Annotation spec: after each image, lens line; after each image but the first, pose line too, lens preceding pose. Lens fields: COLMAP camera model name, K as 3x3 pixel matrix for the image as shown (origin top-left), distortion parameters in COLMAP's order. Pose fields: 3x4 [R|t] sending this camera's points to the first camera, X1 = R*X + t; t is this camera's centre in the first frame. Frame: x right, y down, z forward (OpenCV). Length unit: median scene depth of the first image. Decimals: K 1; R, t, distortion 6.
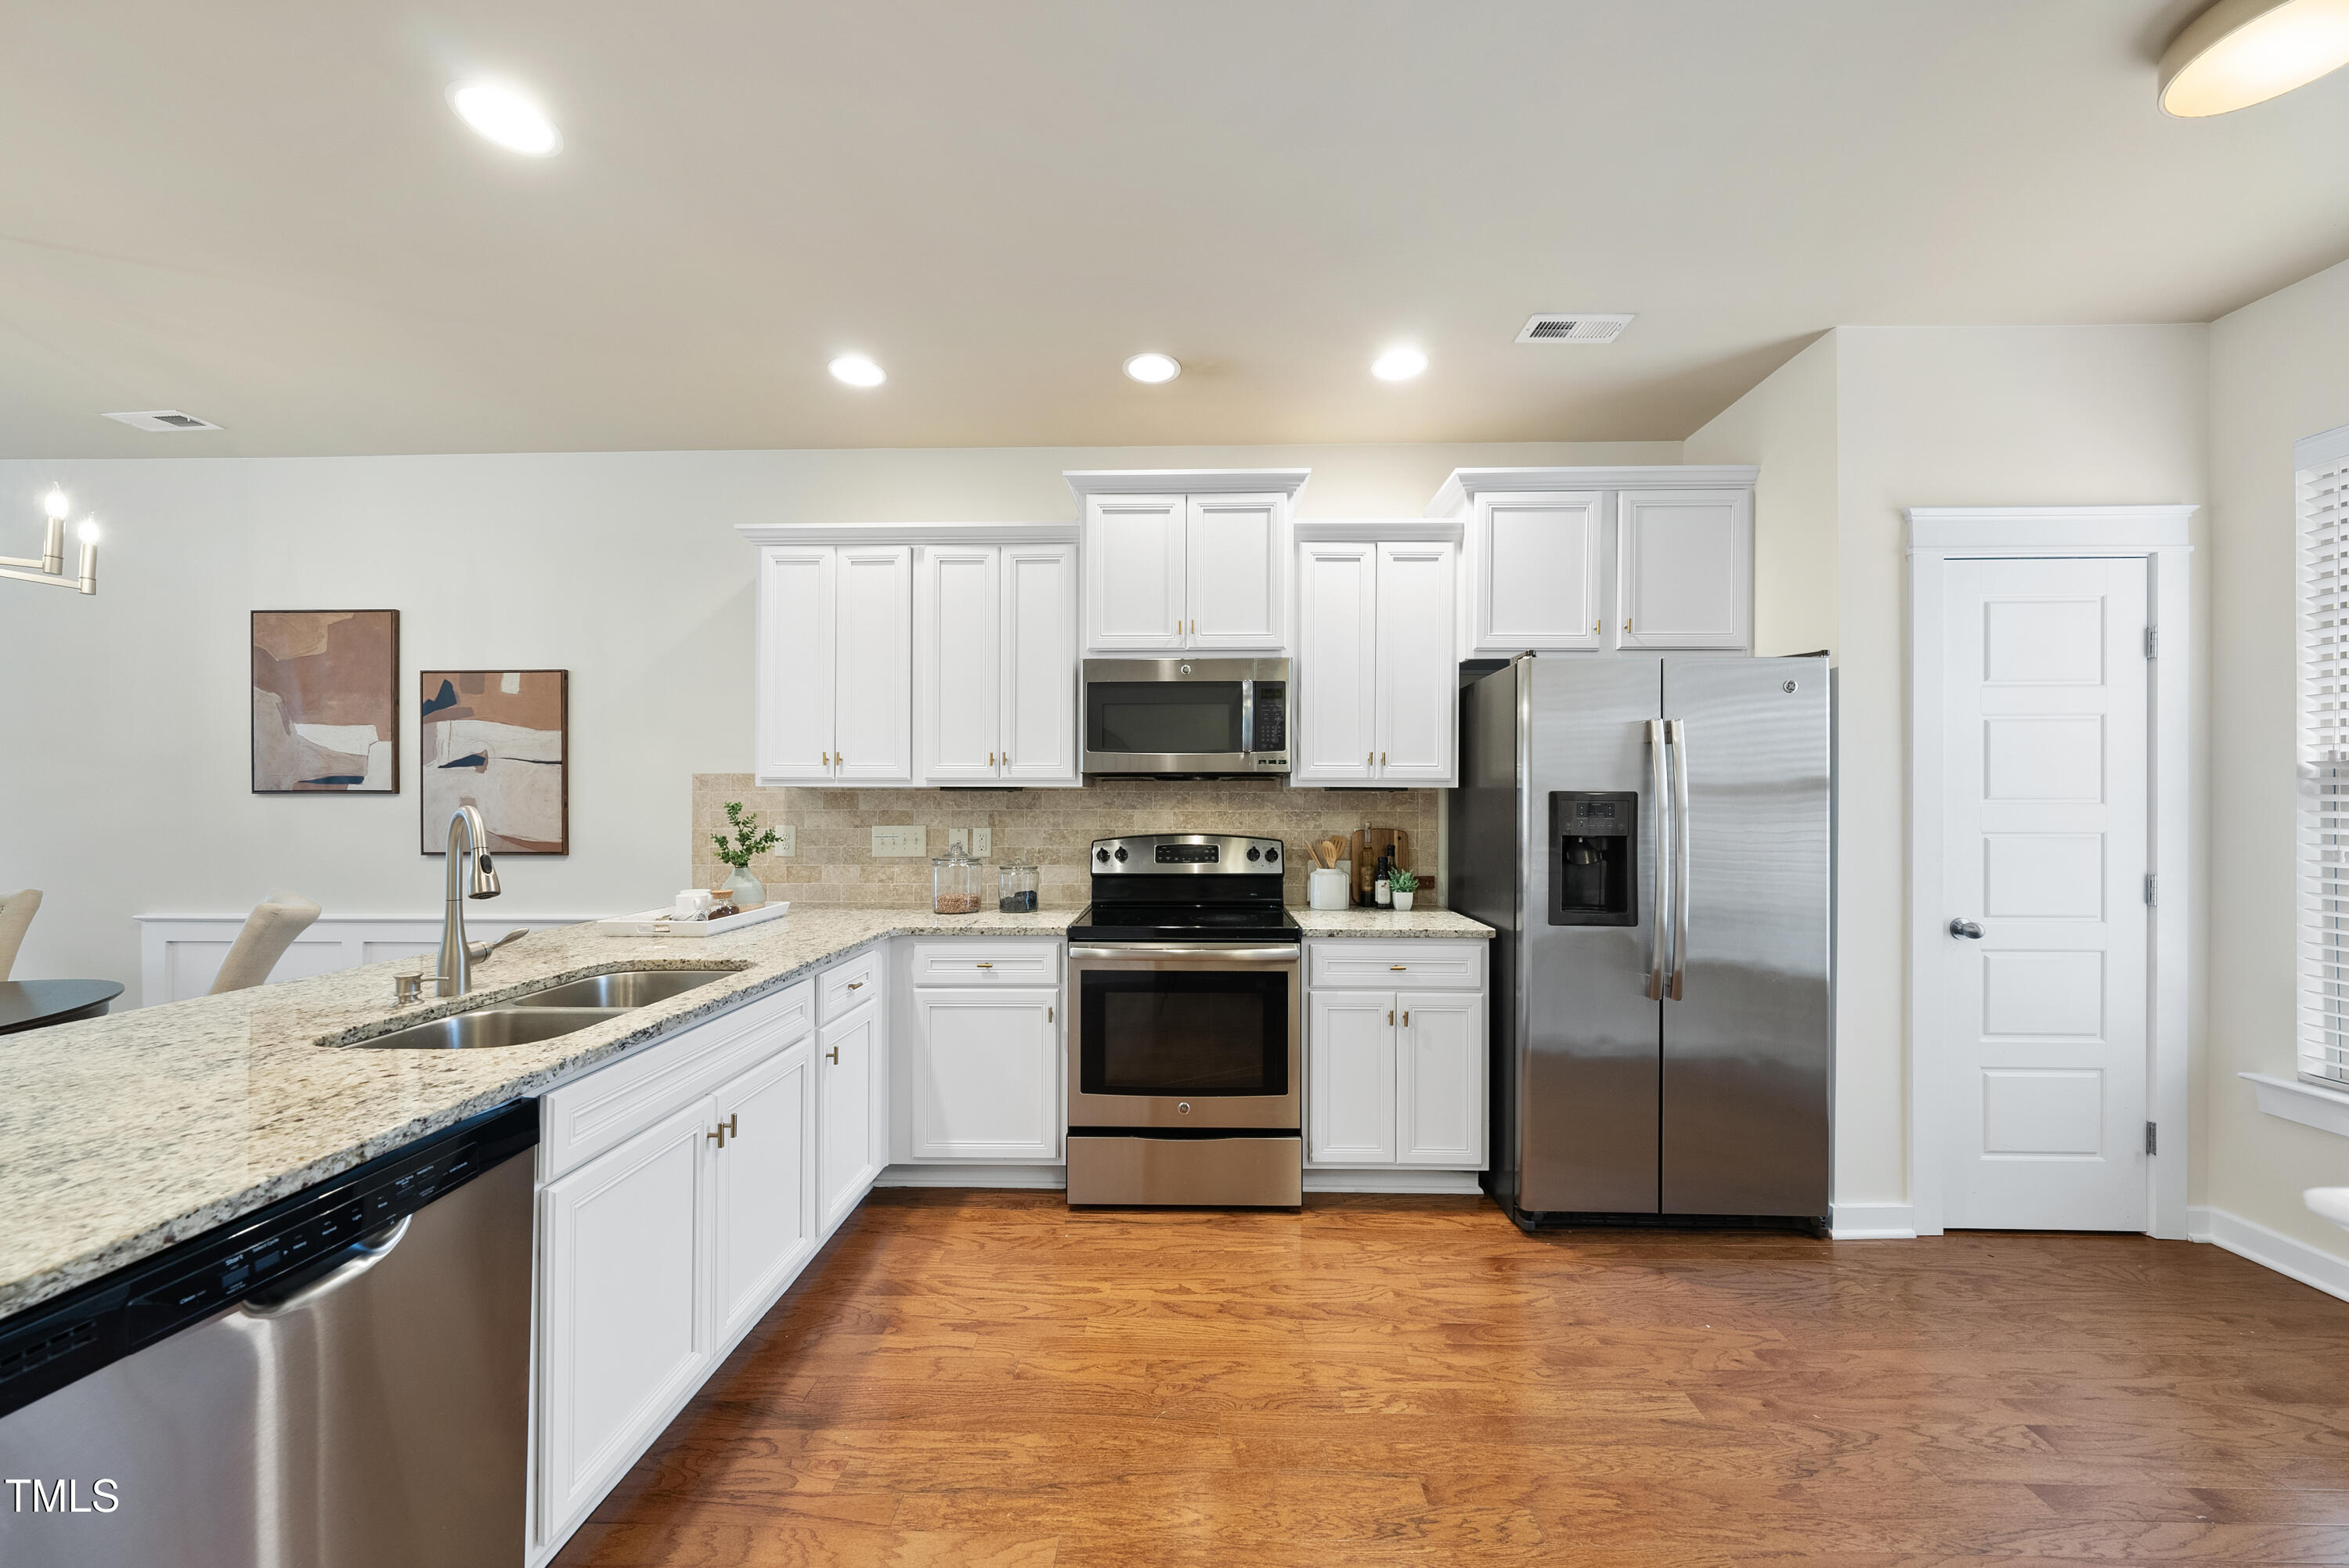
lens RADIAL K [[813.2, 0, 1180.7], [0, 813.2, 797.2], [0, 0, 1]] dist [-0.003157, -0.000037]
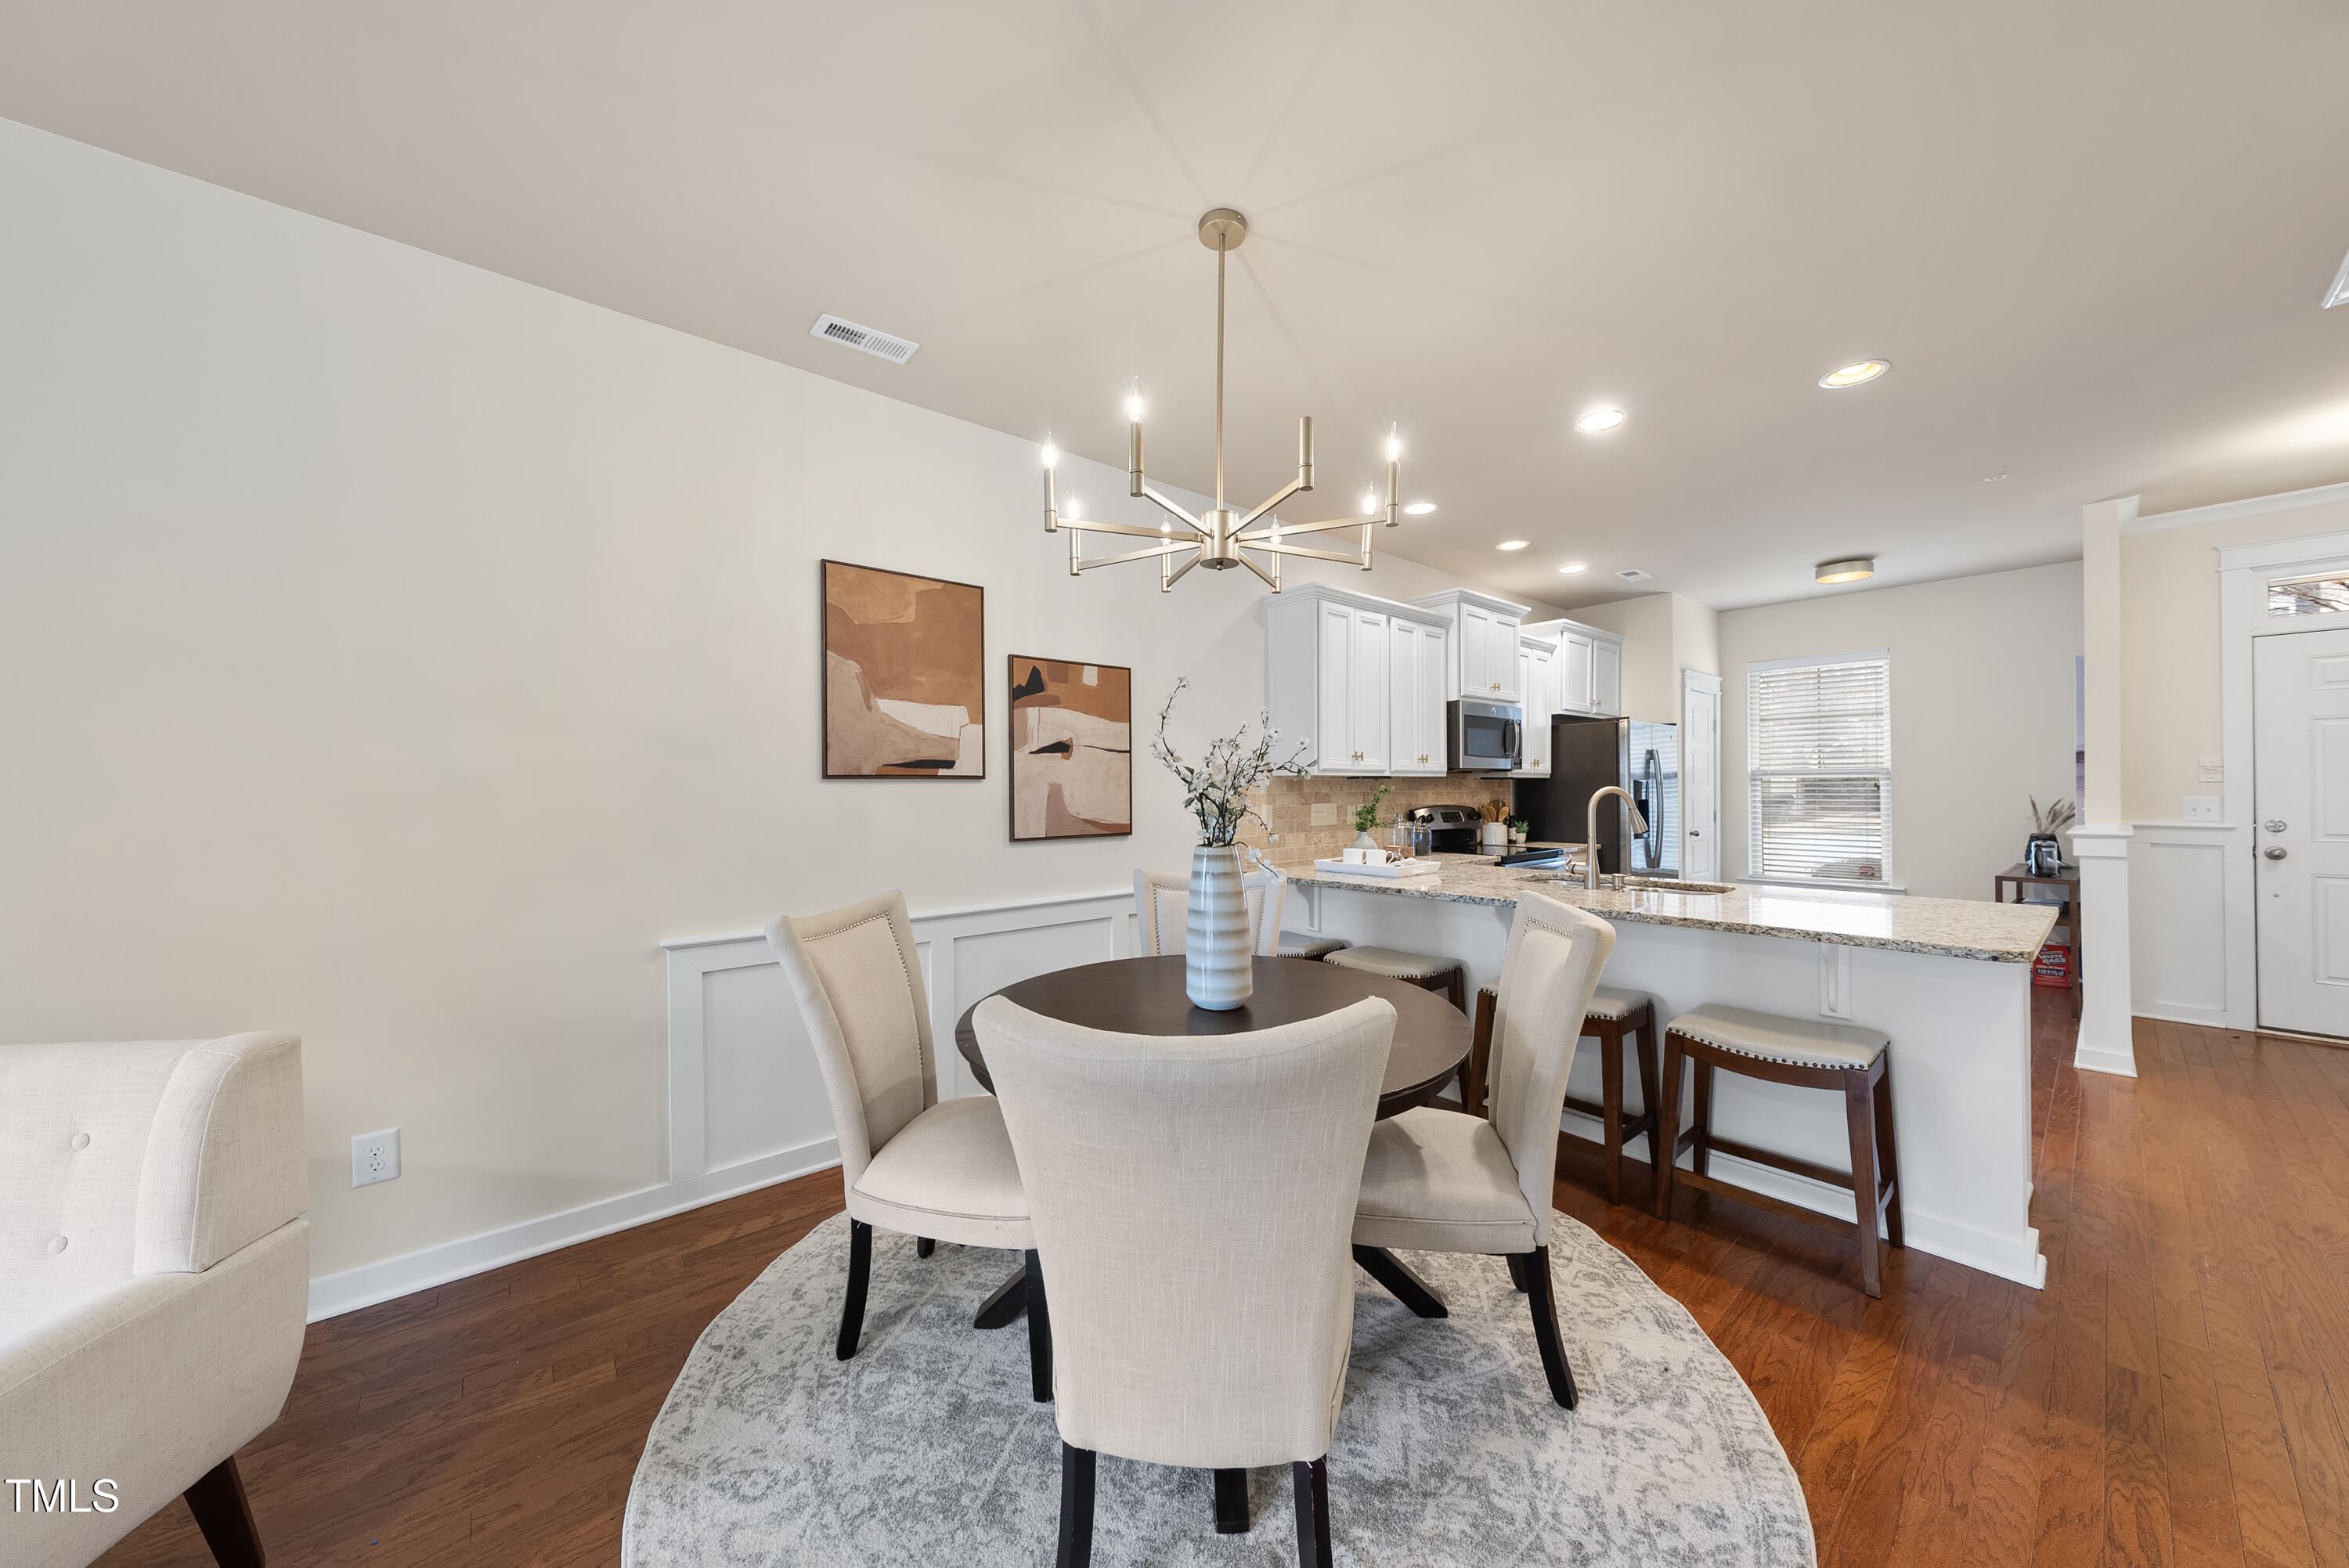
lens RADIAL K [[804.7, 0, 1183.0], [0, 804.7, 785.1], [0, 0, 1]] dist [-0.001153, -0.000147]
pose [[0.739761, -0.001741, 0.672868, -1.653352], [0.001584, 0.999998, 0.000847, 0.002381], [-0.672868, 0.000439, 0.739763, 0.159666]]
